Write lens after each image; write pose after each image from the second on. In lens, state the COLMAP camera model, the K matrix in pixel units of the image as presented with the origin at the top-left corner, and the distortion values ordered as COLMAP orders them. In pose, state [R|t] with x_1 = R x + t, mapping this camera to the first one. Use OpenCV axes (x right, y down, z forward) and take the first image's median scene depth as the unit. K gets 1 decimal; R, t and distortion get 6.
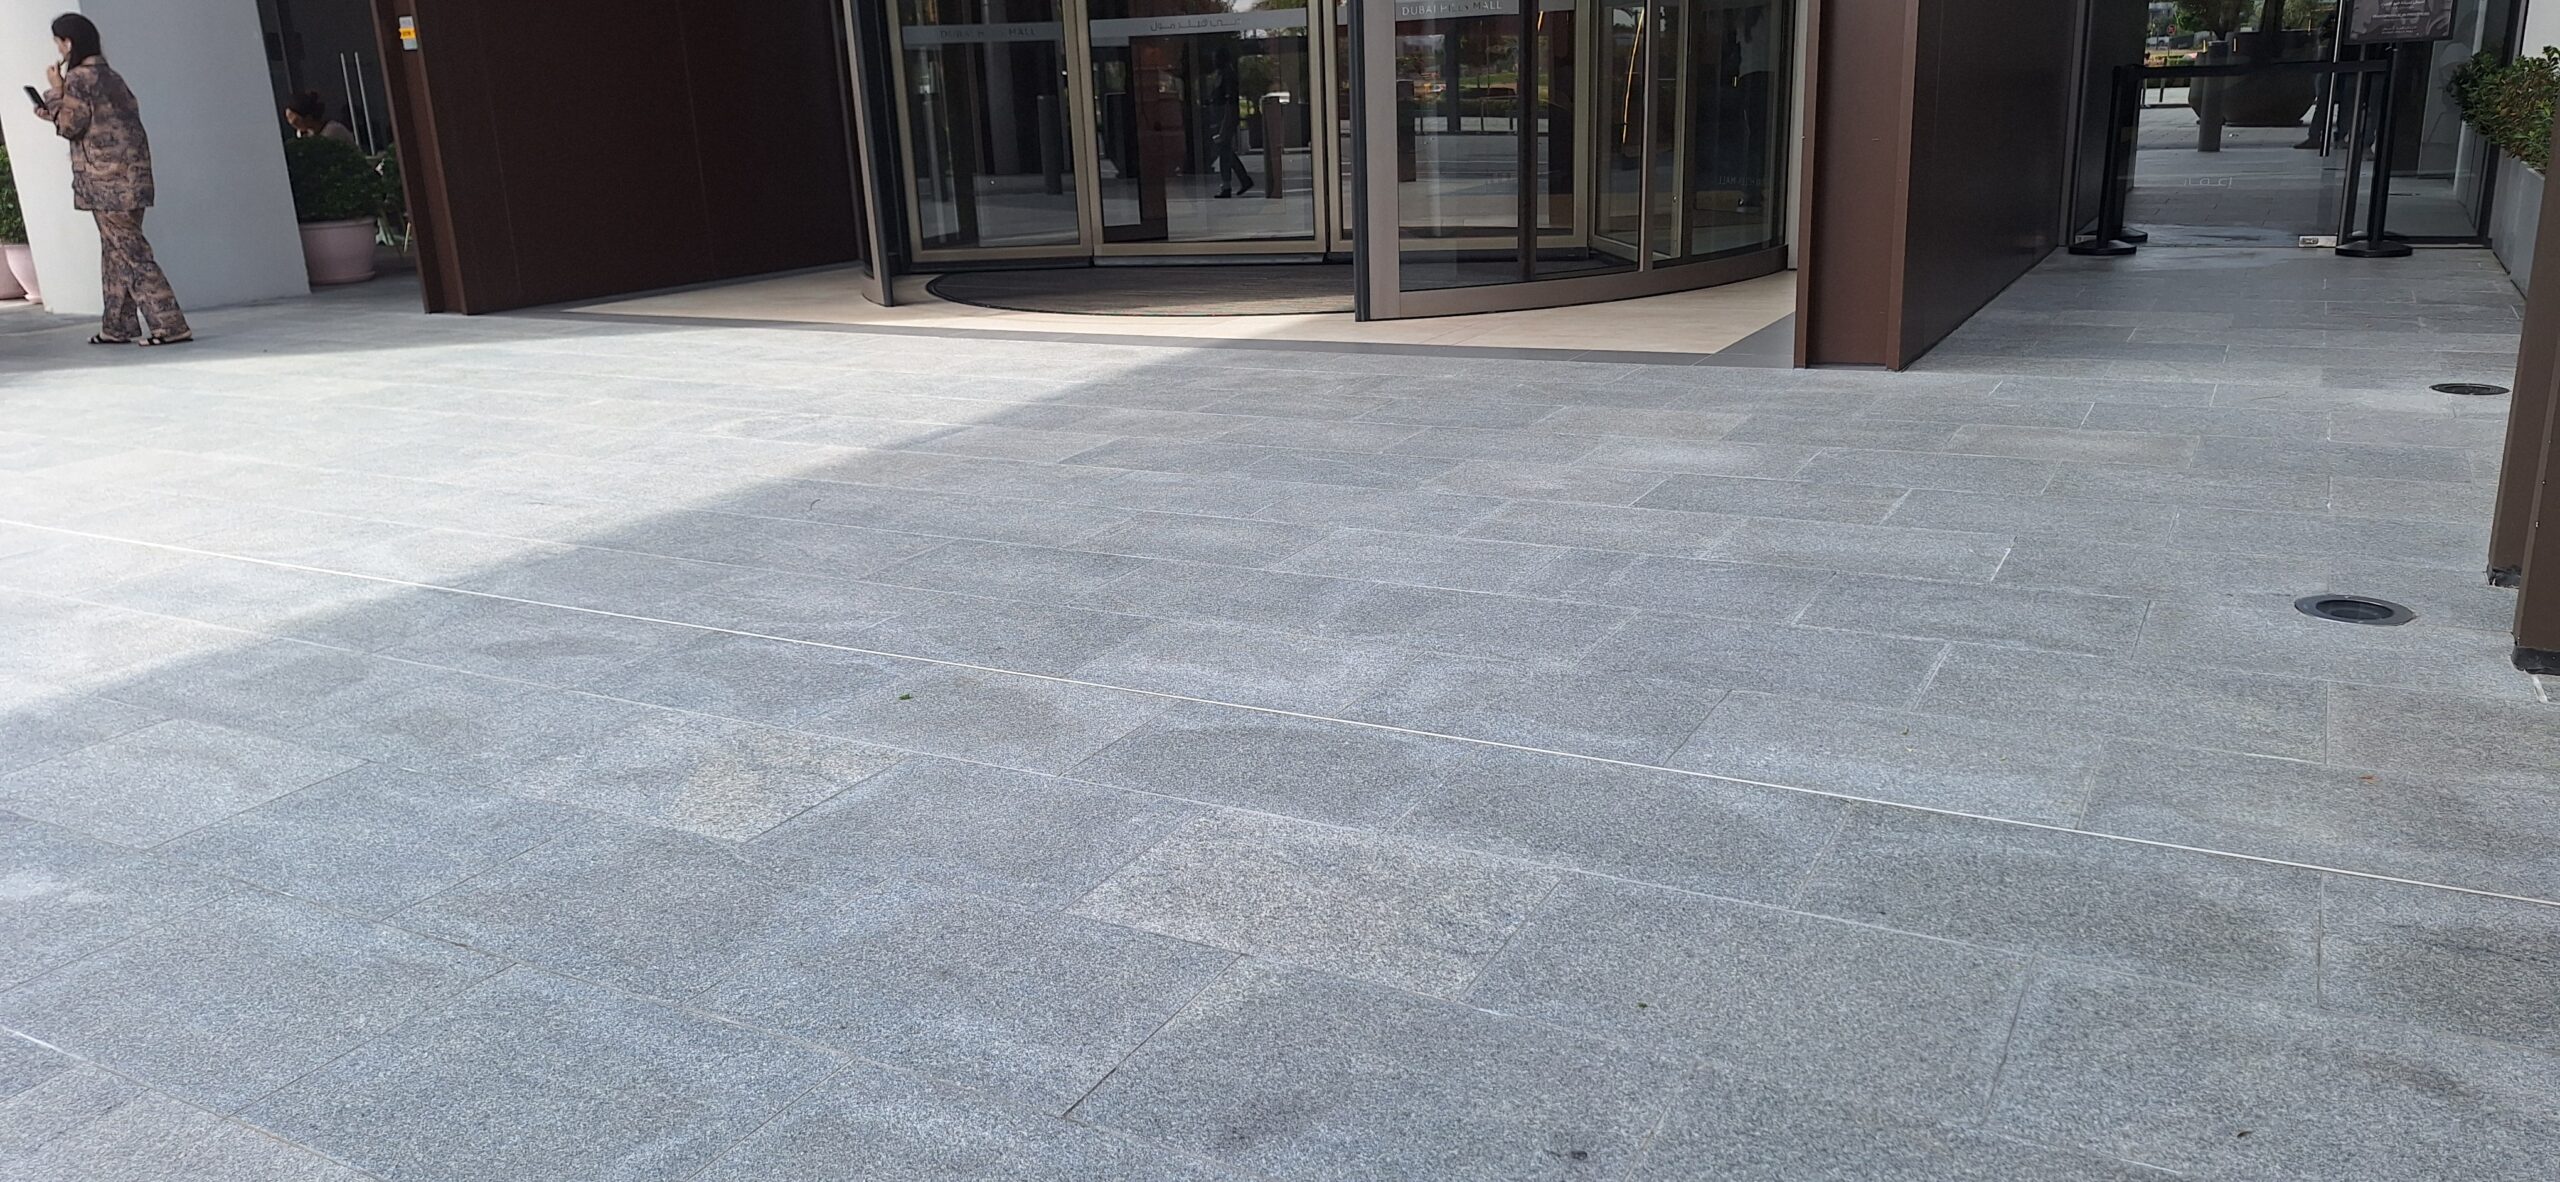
lens RADIAL K [[1764.6, 0, 1267.9], [0, 1764.6, 579.4], [0, 0, 1]] dist [0.078920, -0.080991]
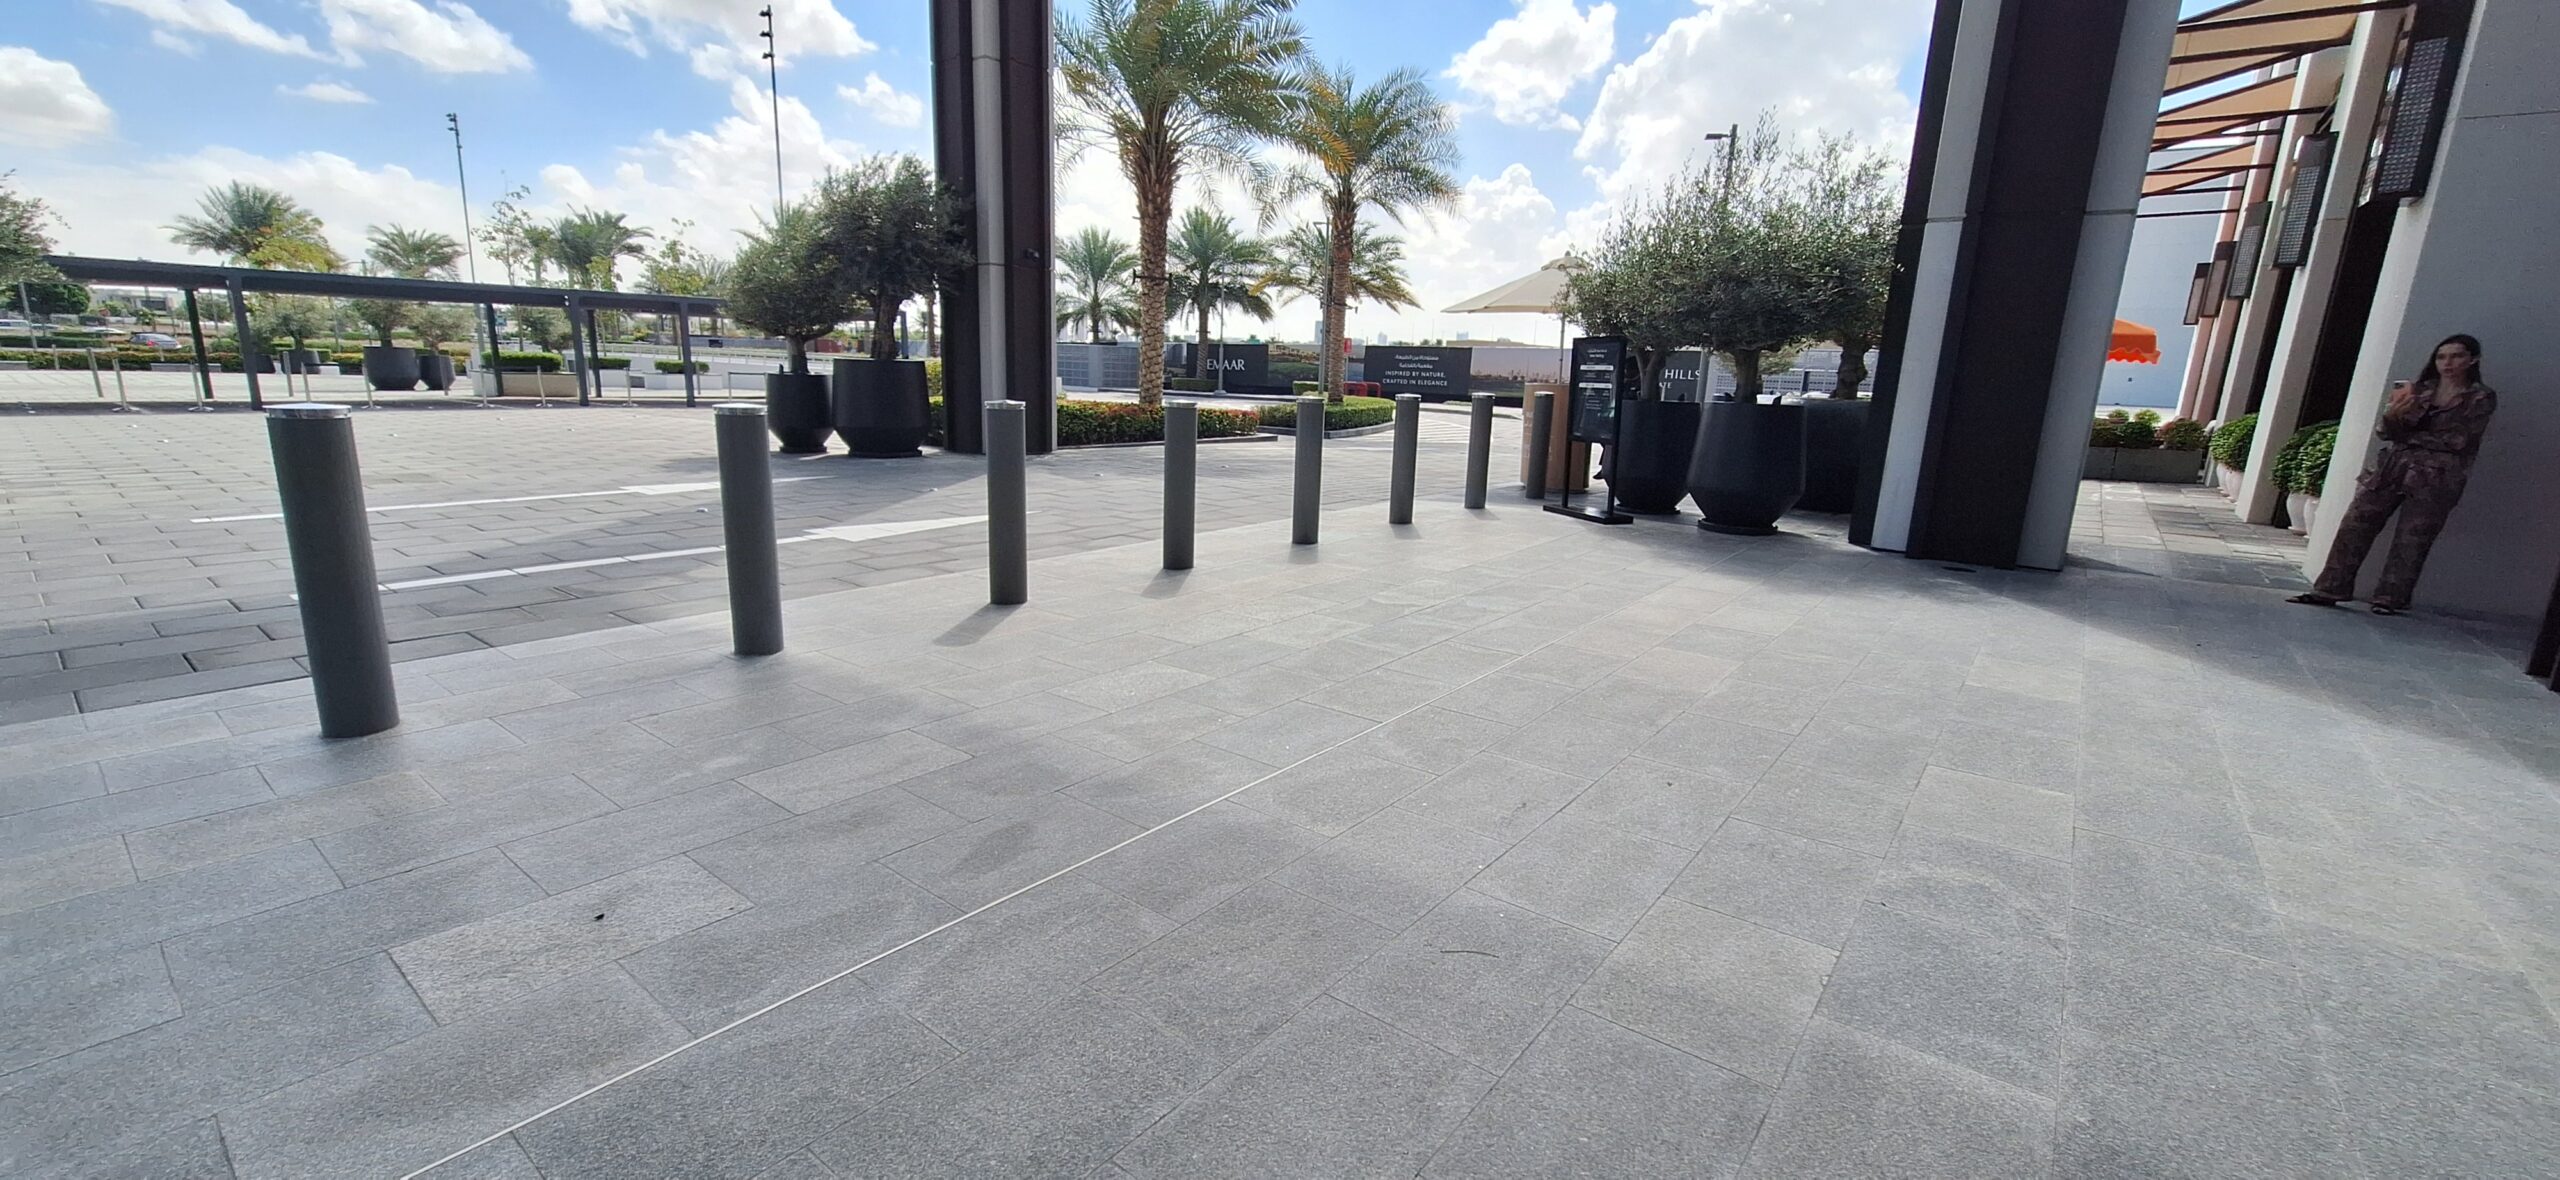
lens RADIAL K [[1019.1, 0, 1267.1], [0, 1019.1, 591.9], [0, 0, 1]] dist [-0.001607, 0.002889]
pose [[-0.170514, 0.255756, -0.951585, 0.186754], [-0.285776, 0.911384, 0.296160, -0.366055], [0.943004, 0.322439, -0.082315, 1.103031]]
